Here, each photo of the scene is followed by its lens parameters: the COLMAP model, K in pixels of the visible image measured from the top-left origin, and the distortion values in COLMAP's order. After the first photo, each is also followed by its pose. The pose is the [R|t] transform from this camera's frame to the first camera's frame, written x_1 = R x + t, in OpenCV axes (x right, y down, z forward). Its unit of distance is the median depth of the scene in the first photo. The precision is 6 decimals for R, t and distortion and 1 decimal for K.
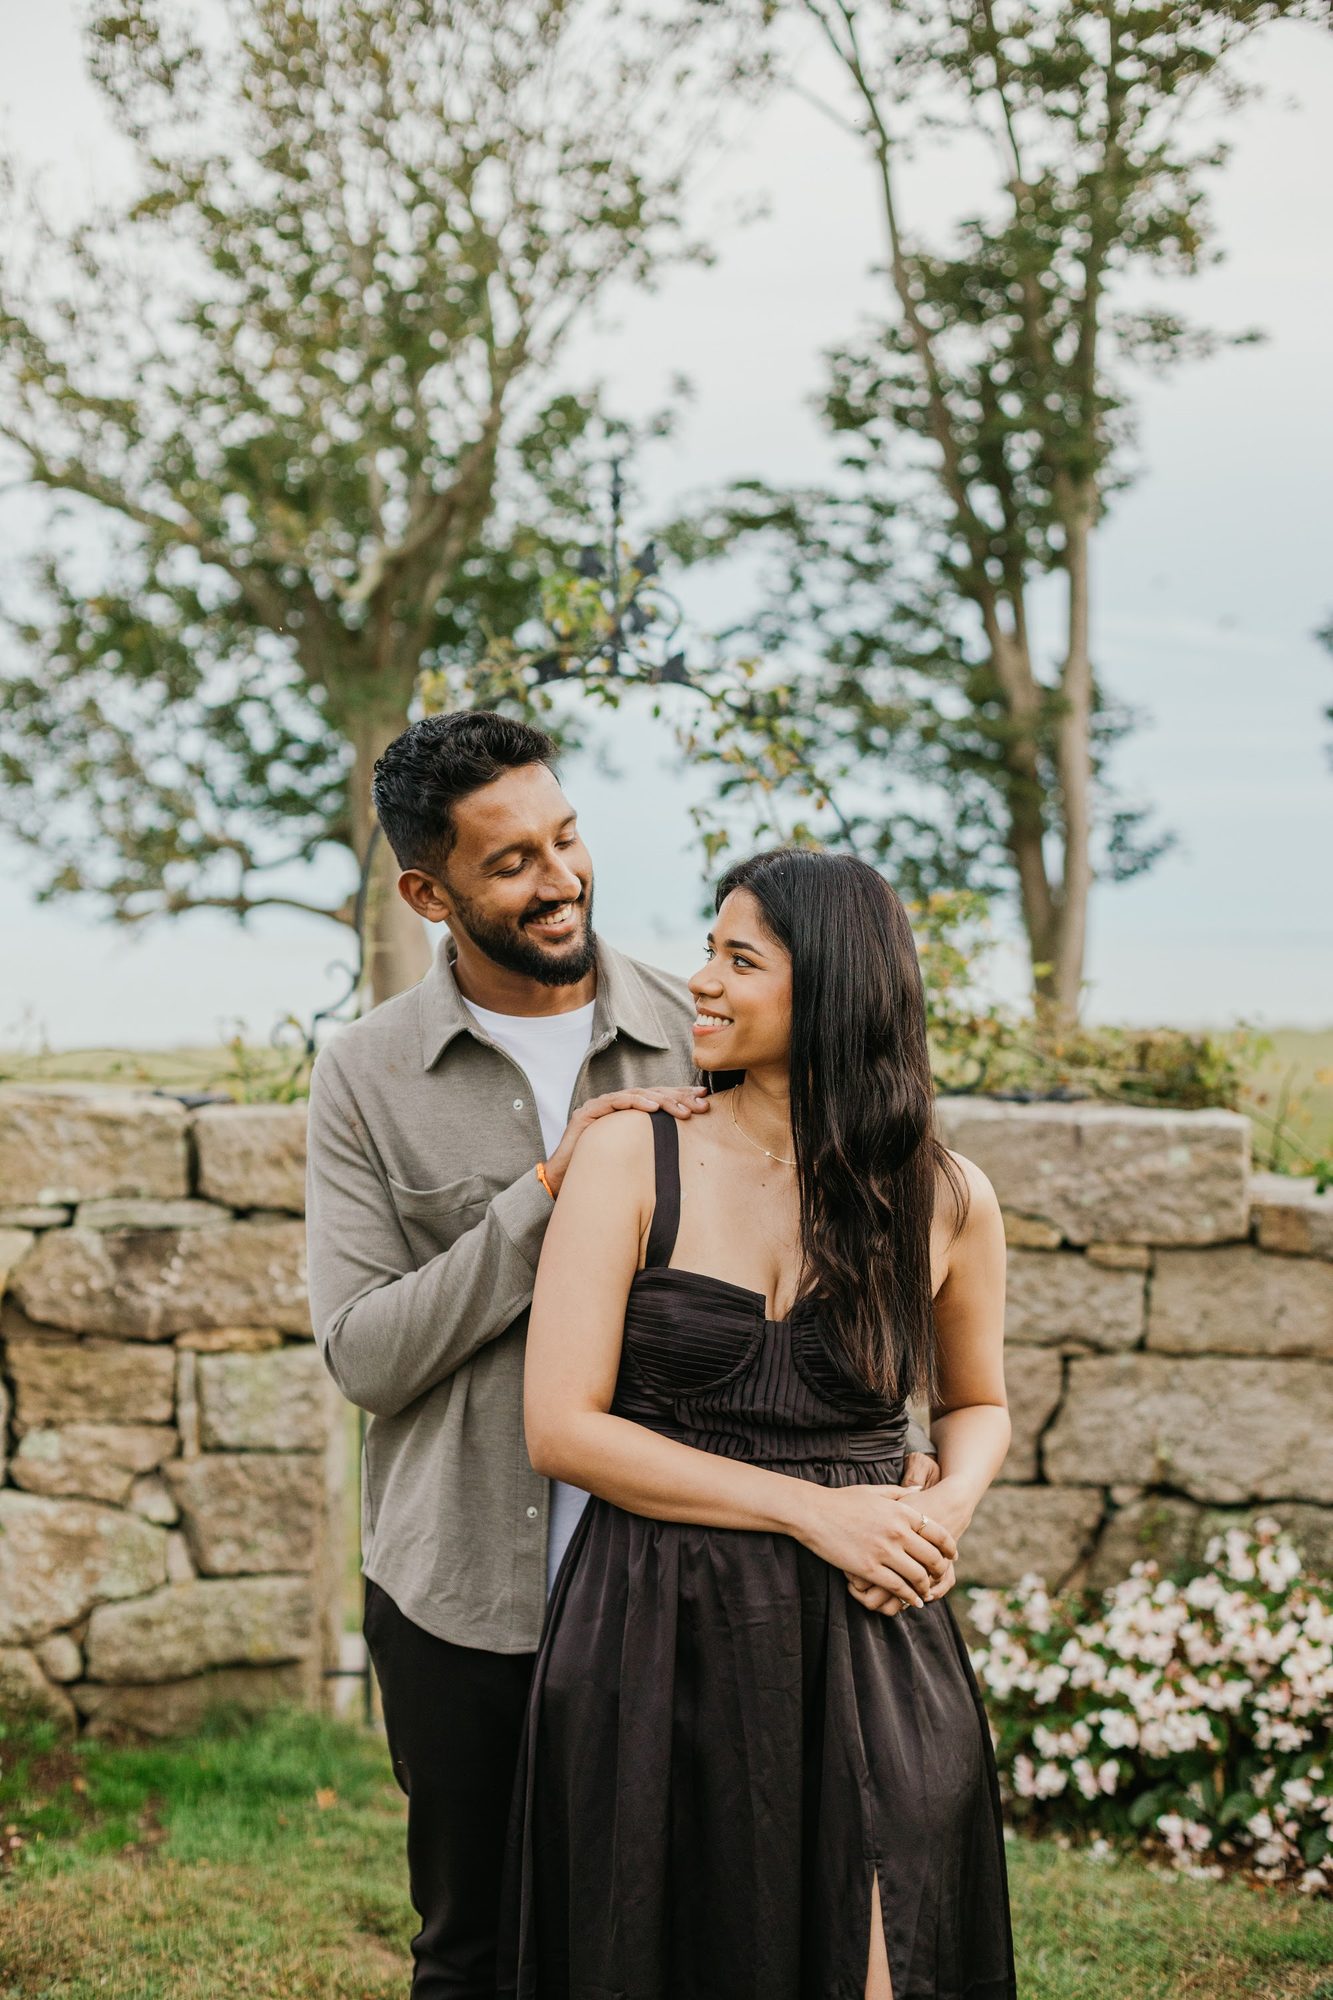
lens RADIAL K [[2940.5, 0, 666.5], [0, 2940.5, 1000.0], [0, 0, 1]] dist [-0.132227, 0.094995]
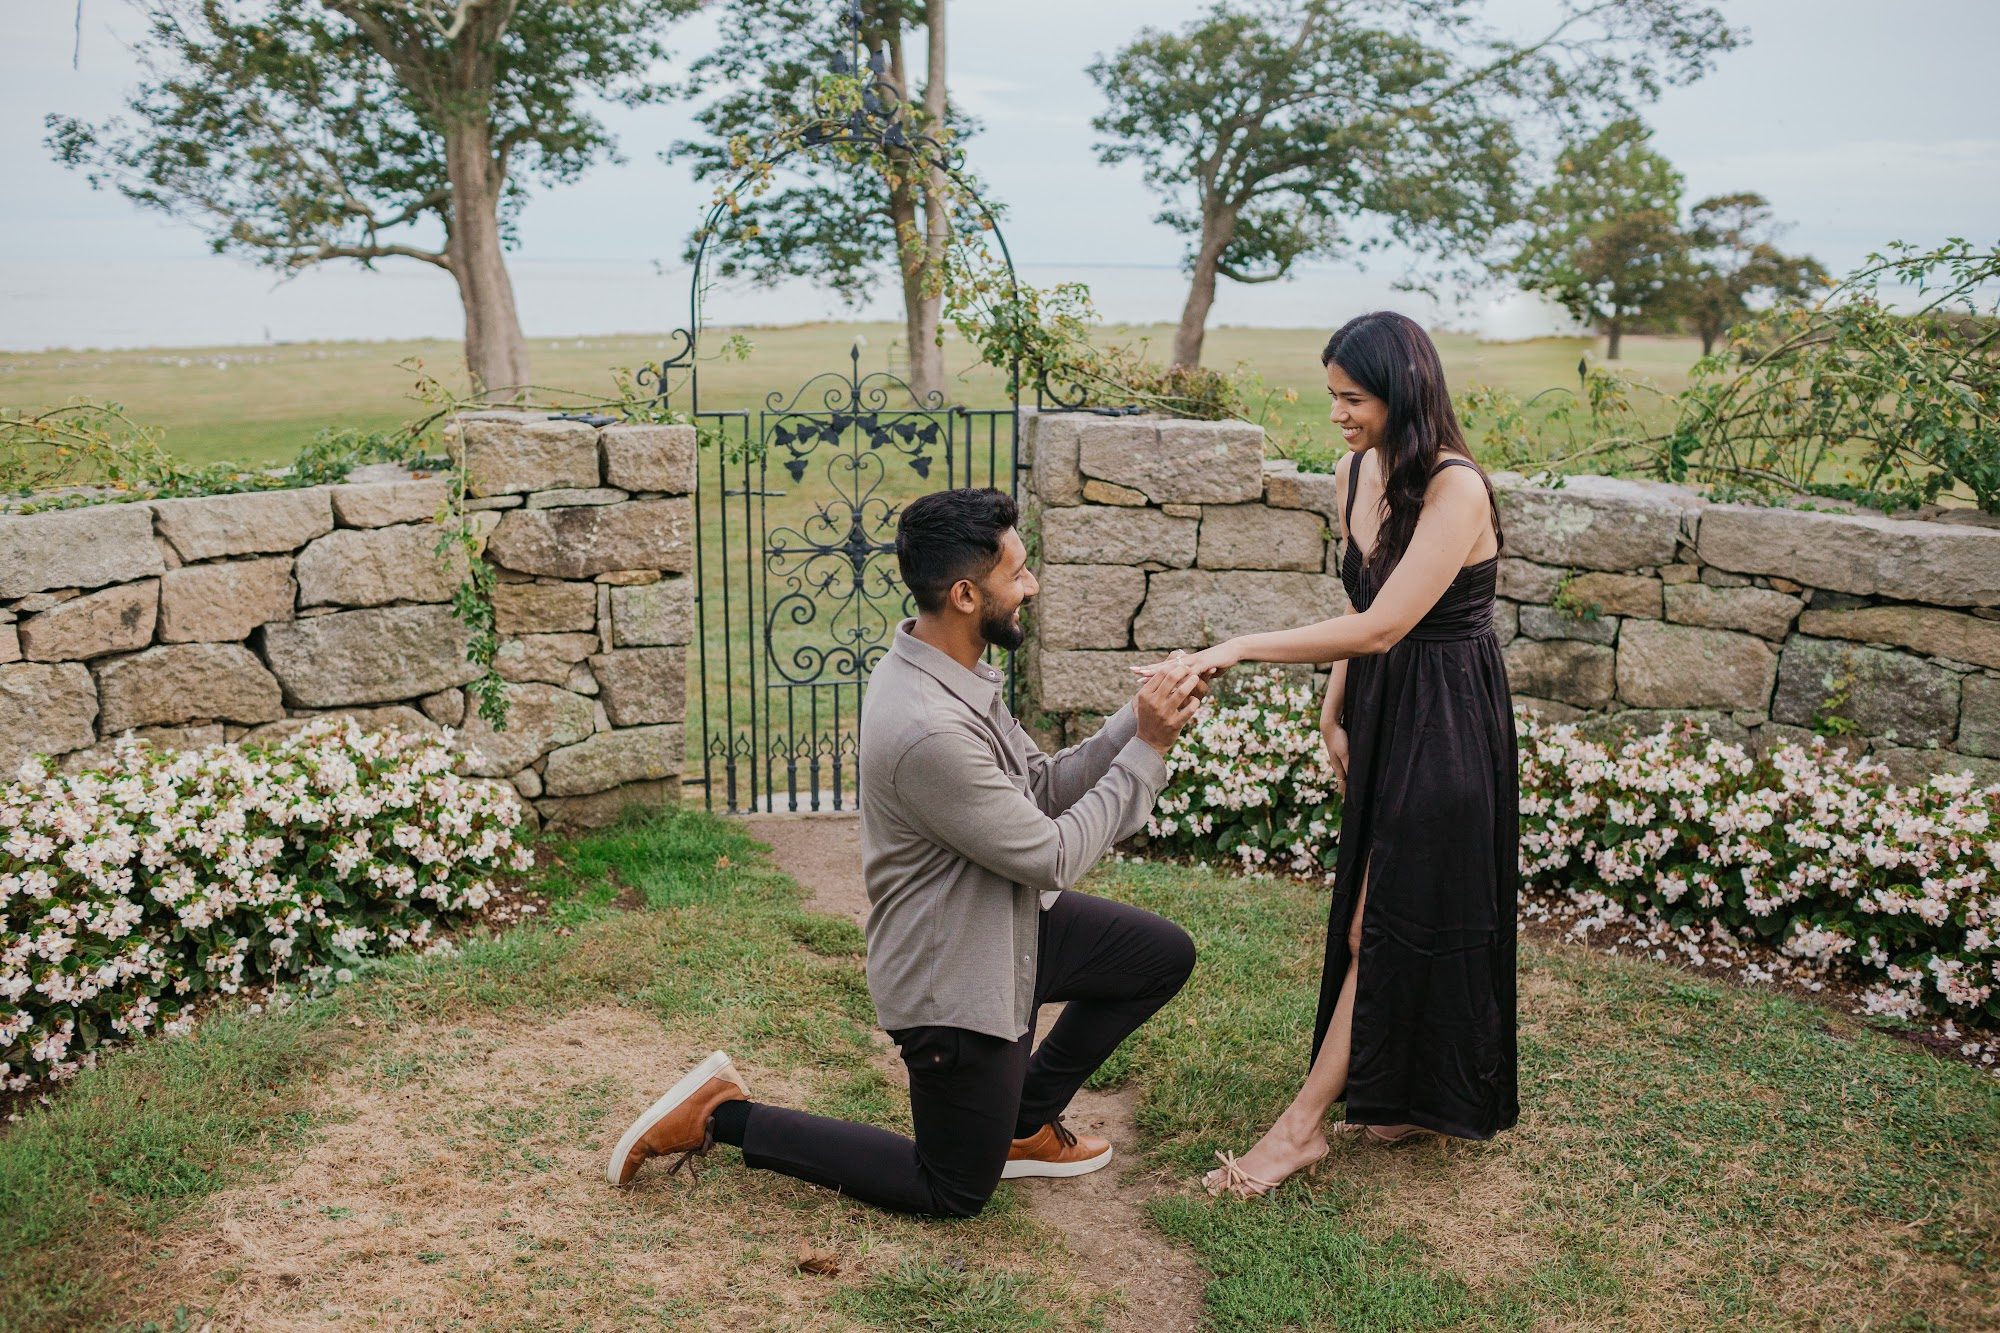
lens RADIAL K [[1932.3, 0, 1000.0], [0, 1932.3, 666.5], [0, 0, 1]] dist [-0.099241, 0.124672]
pose [[0.979531, -0.037608, 0.197751, -0.069272], [0.000426, 0.982777, 0.184796, -0.011221], [-0.201295, -0.180930, 0.962676, -0.014589]]
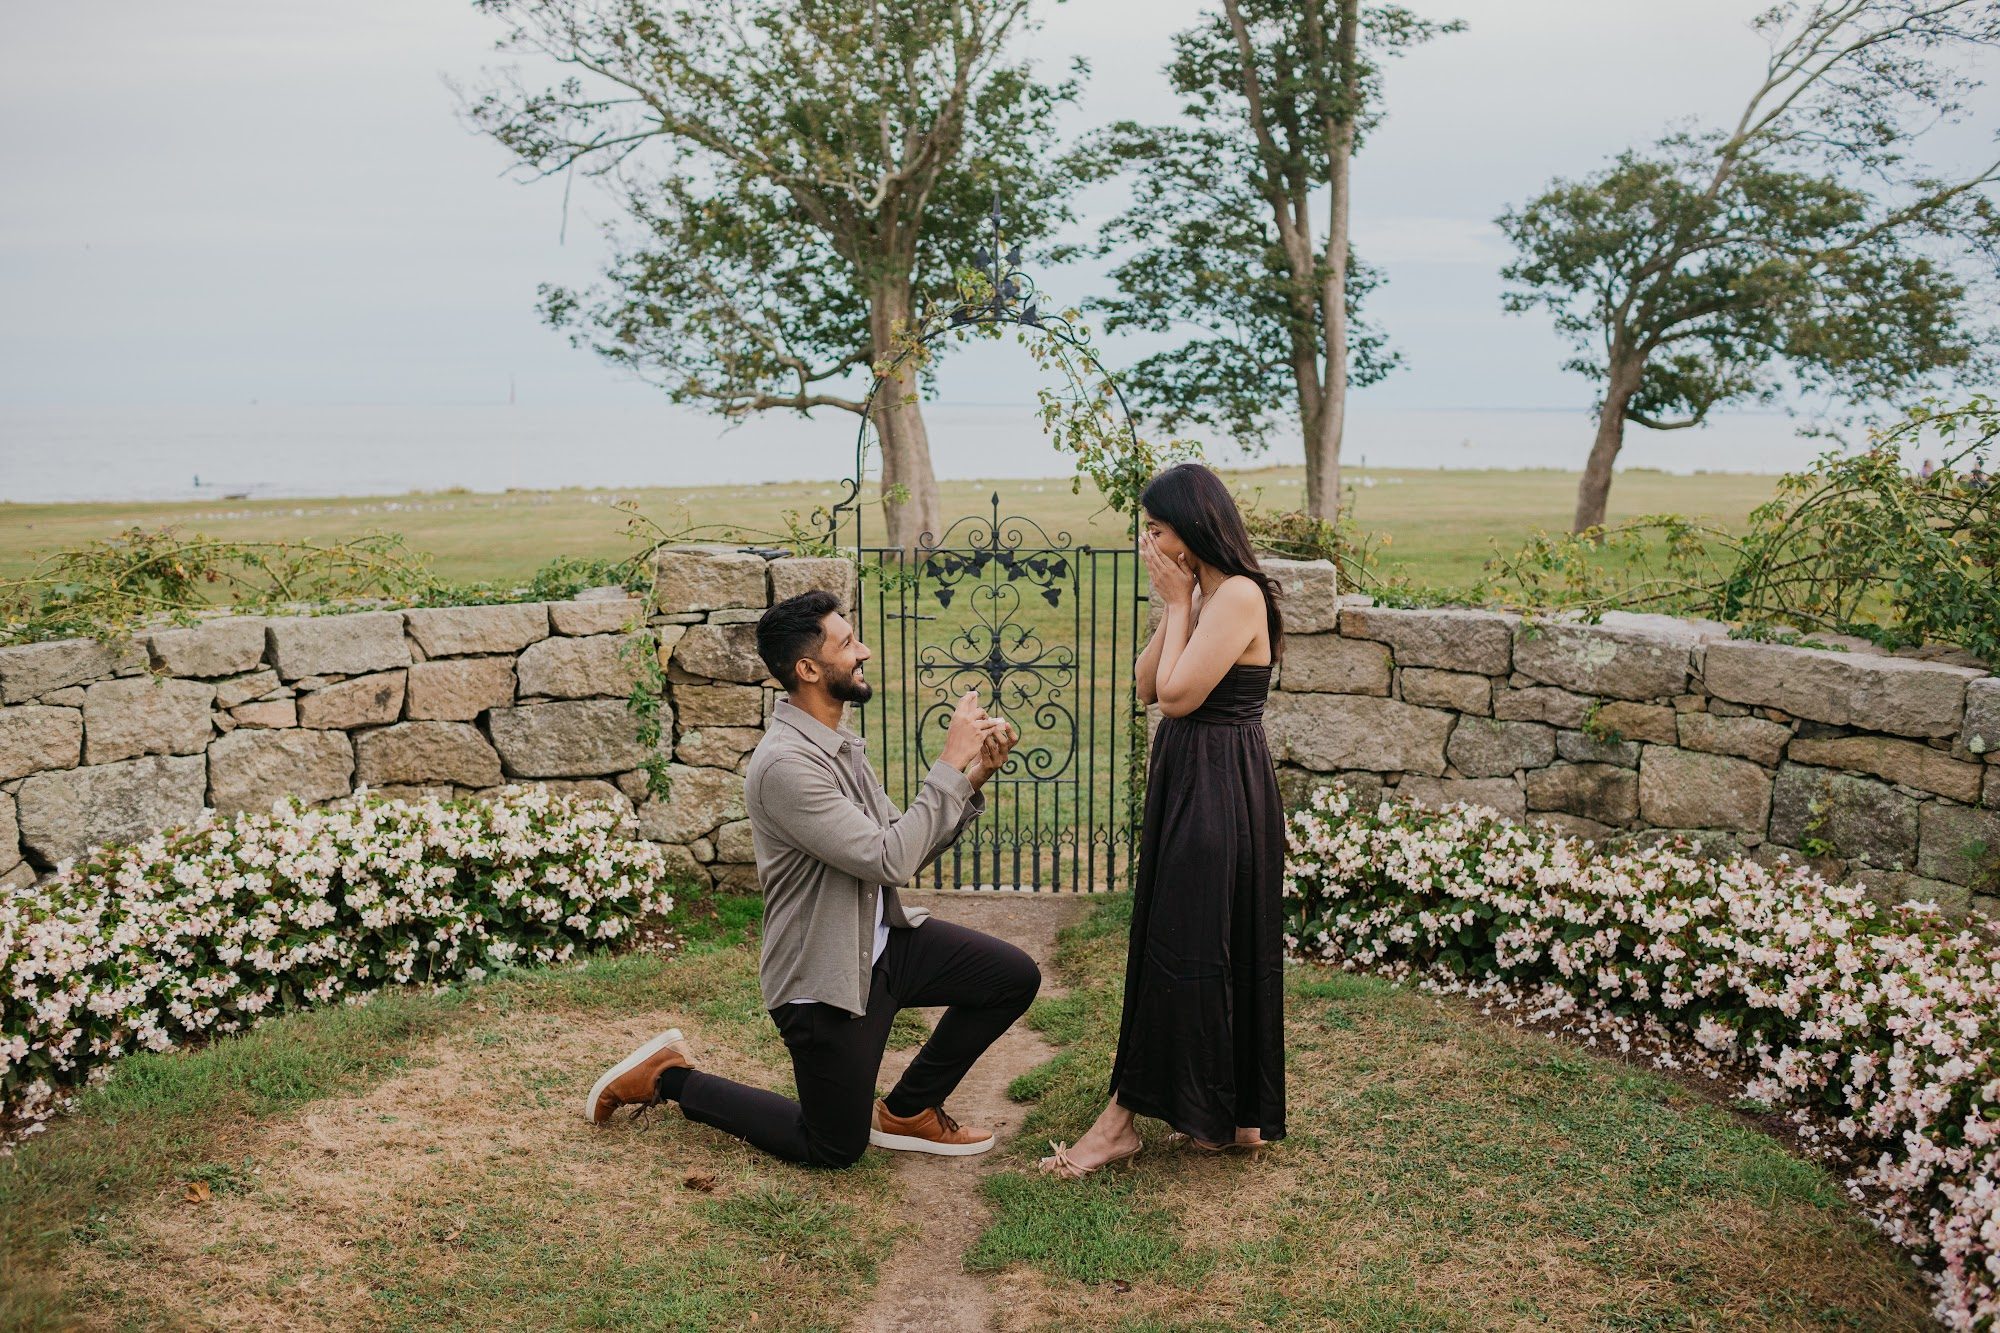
lens RADIAL K [[1944.3, 0, 1000.0], [0, 1944.3, 666.5], [0, 0, 1]] dist [-0.098260, 0.107930]
pose [[0.998974, 0.001661, -0.045252, 0.017799], [0.003388, 0.993785, 0.111266, -0.013915], [0.045155, -0.111305, 0.992760, -0.098961]]
